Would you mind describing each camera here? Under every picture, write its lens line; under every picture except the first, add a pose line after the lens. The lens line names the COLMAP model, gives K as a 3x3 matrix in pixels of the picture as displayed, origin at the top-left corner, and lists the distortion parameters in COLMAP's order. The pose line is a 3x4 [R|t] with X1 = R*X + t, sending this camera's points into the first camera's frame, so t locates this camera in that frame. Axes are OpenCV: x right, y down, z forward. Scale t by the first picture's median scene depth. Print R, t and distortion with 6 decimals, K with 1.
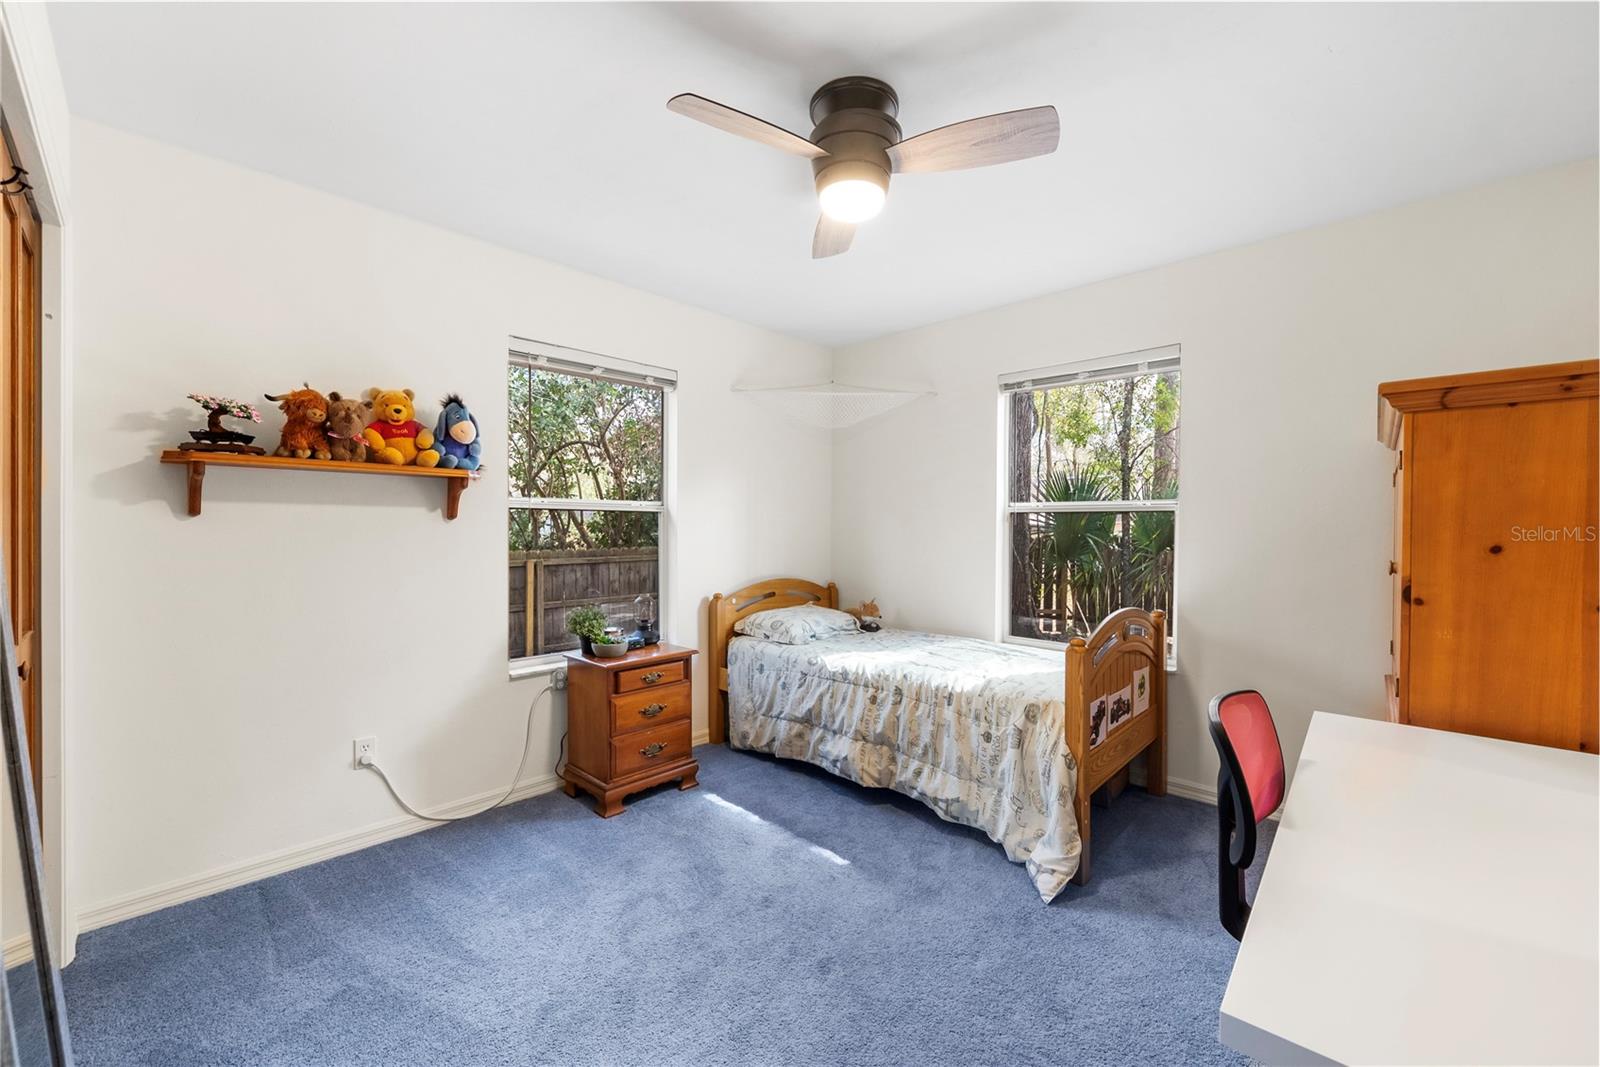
lens RADIAL K [[633.5, 0, 803.4], [0, 633.5, 534.8], [0, 0, 1]] dist [-0.001018, 0.000031]
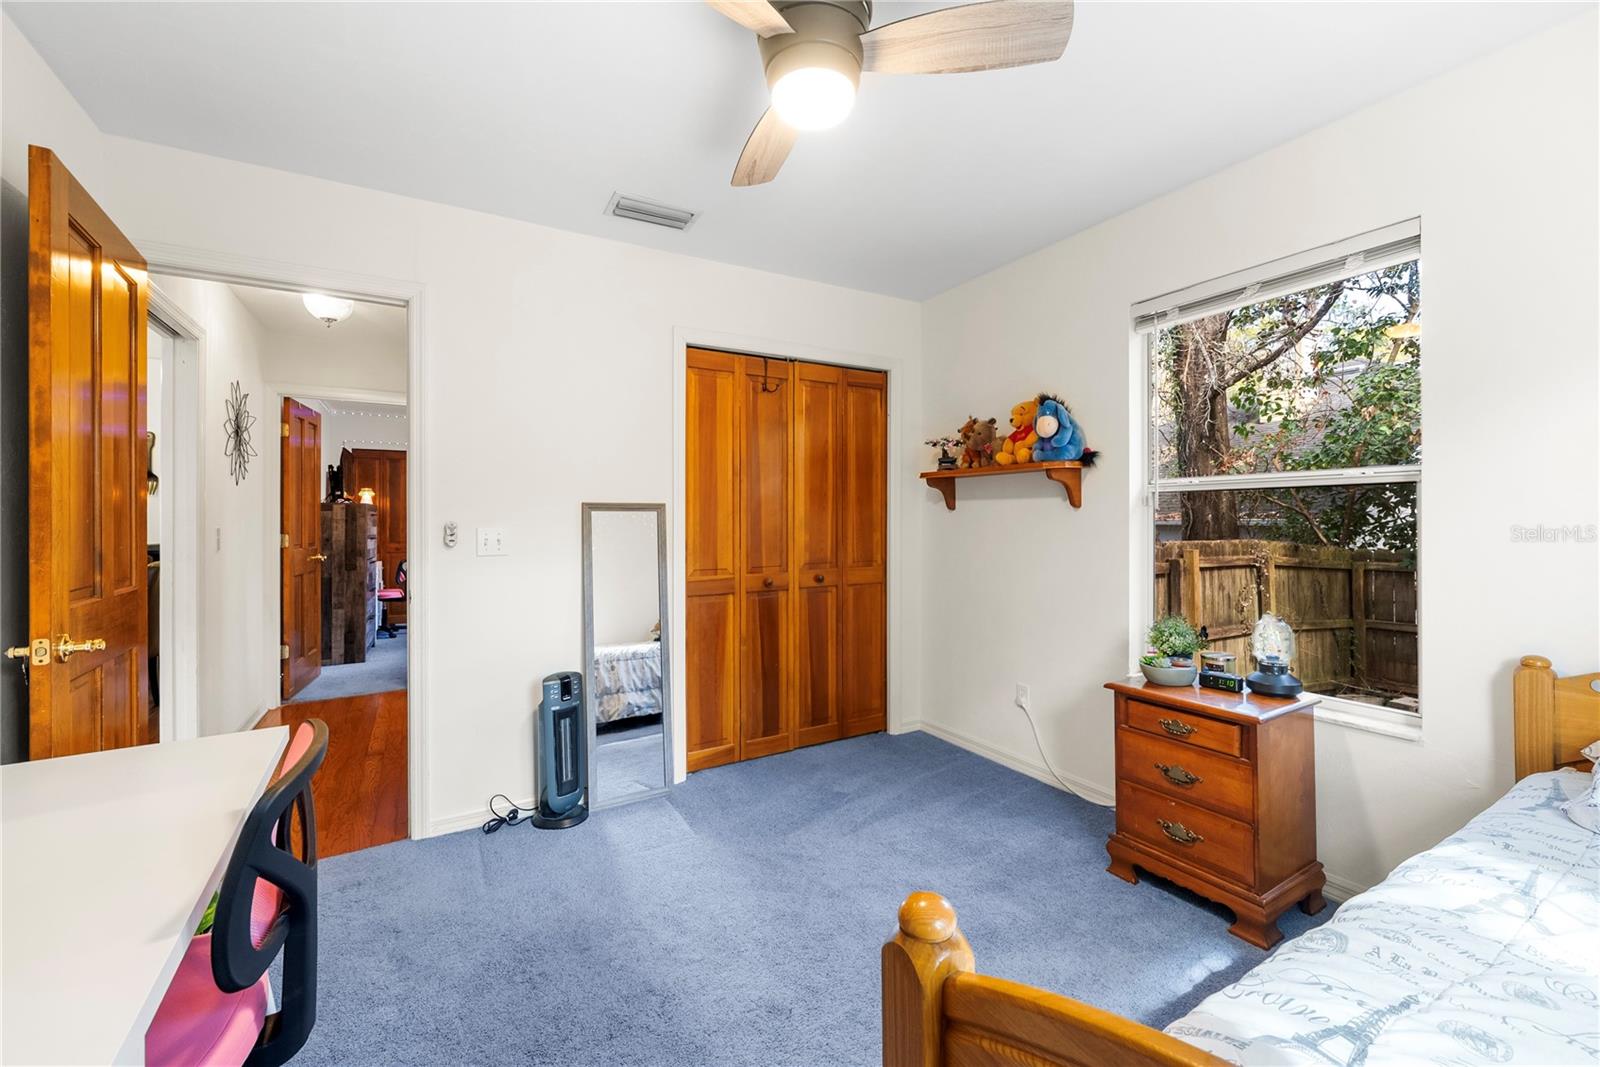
lens RADIAL K [[642.1, 0, 799.9], [0, 642.1, 517.4], [0, 0, 1]] dist [-0.000557, 0.000040]
pose [[-0.267816, -0.002824, -0.963466, 0.649749], [-0.000733, 0.999996, -0.002728, -0.005629], [0.963470, -0.000024, -0.267817, 0.921205]]
